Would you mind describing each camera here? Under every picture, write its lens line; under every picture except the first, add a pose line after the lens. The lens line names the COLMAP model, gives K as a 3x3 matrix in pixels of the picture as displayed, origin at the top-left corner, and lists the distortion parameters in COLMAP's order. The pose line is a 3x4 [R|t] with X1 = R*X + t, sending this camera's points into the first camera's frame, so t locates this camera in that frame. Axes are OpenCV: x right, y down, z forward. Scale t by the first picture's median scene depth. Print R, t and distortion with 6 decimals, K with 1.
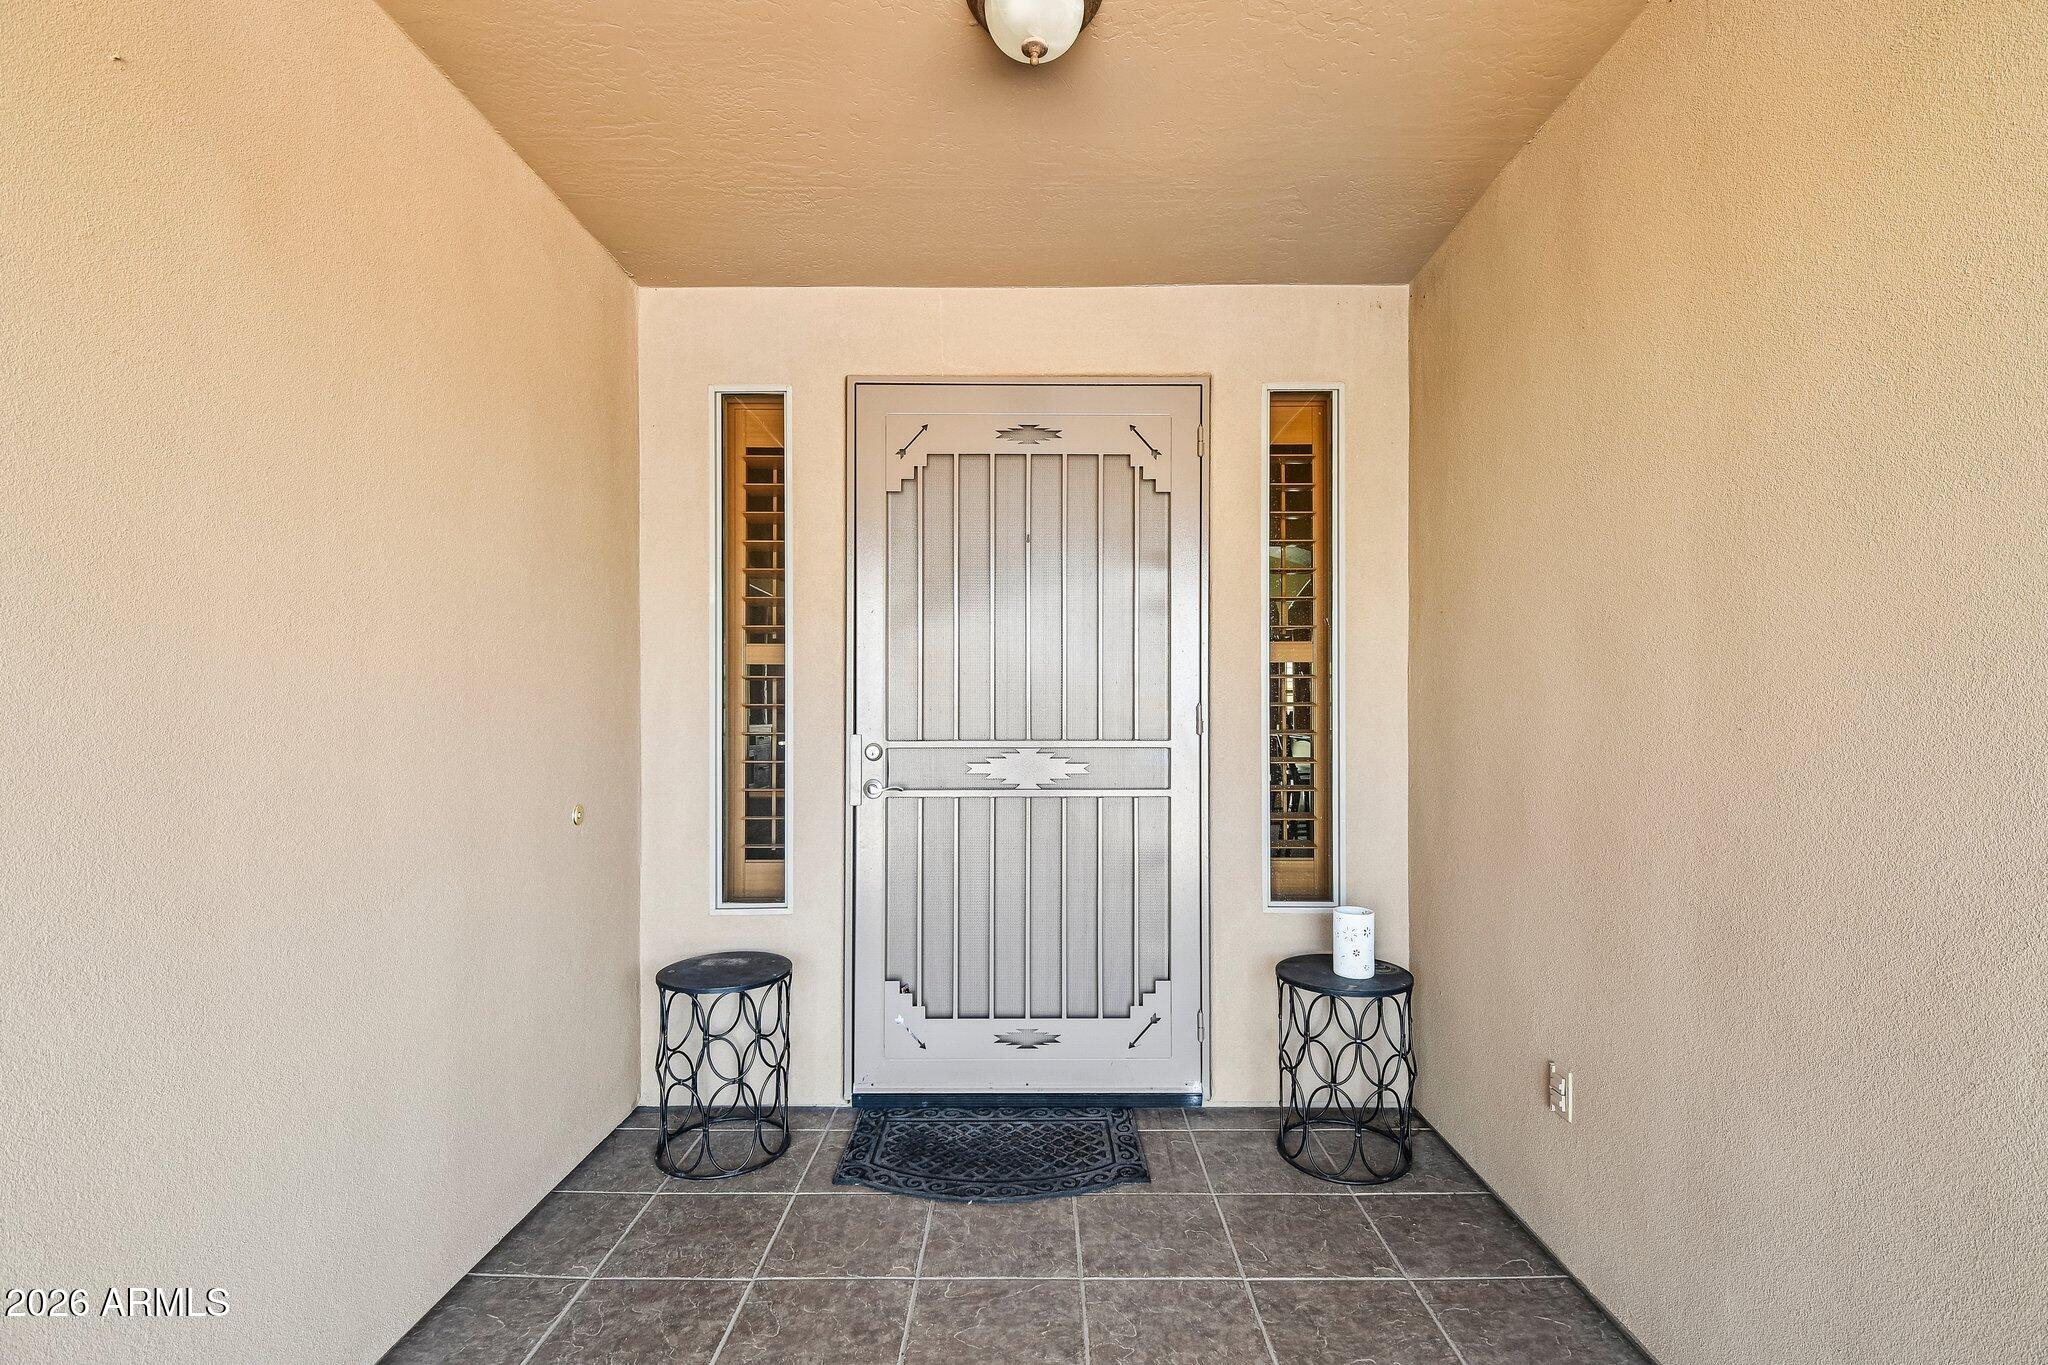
lens RADIAL K [[936.4, 0, 1025.6], [0, 936.4, 692.8], [0, 0, 1]] dist [-0.002308, -0.000423]
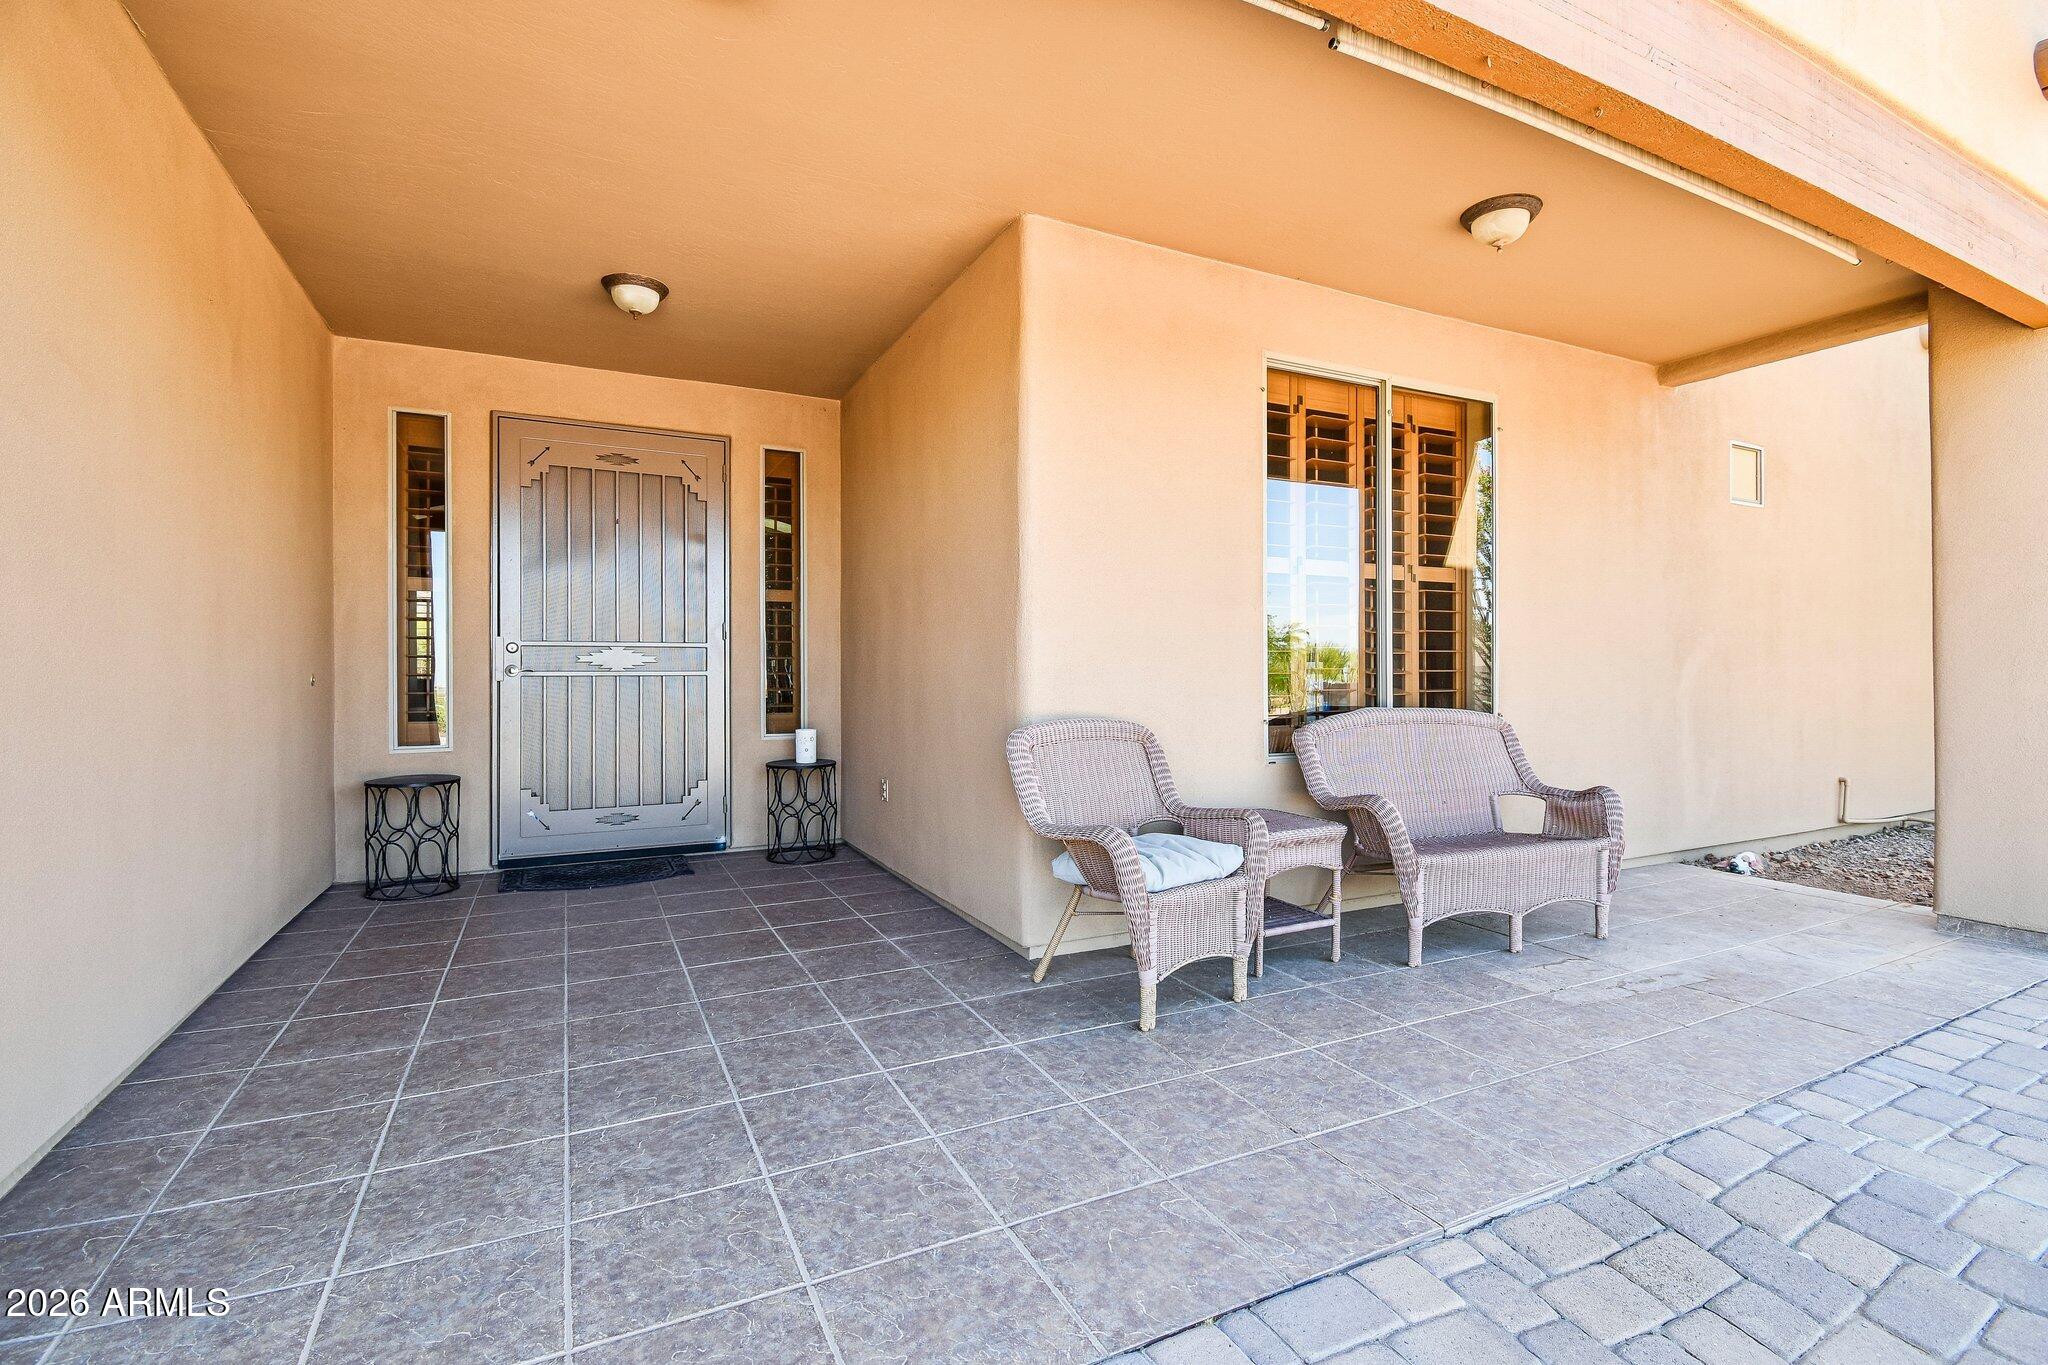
lens RADIAL K [[936.4, 0, 1038.5], [0, 936.4, 677.9], [0, 0, 1]] dist [-0.002308, -0.000423]
pose [[0.888973, -0.003279, 0.457949, -0.095450], [-0.002872, 0.999915, 0.012734, 0.092189], [-0.457951, -0.012636, 0.888887, -0.843450]]
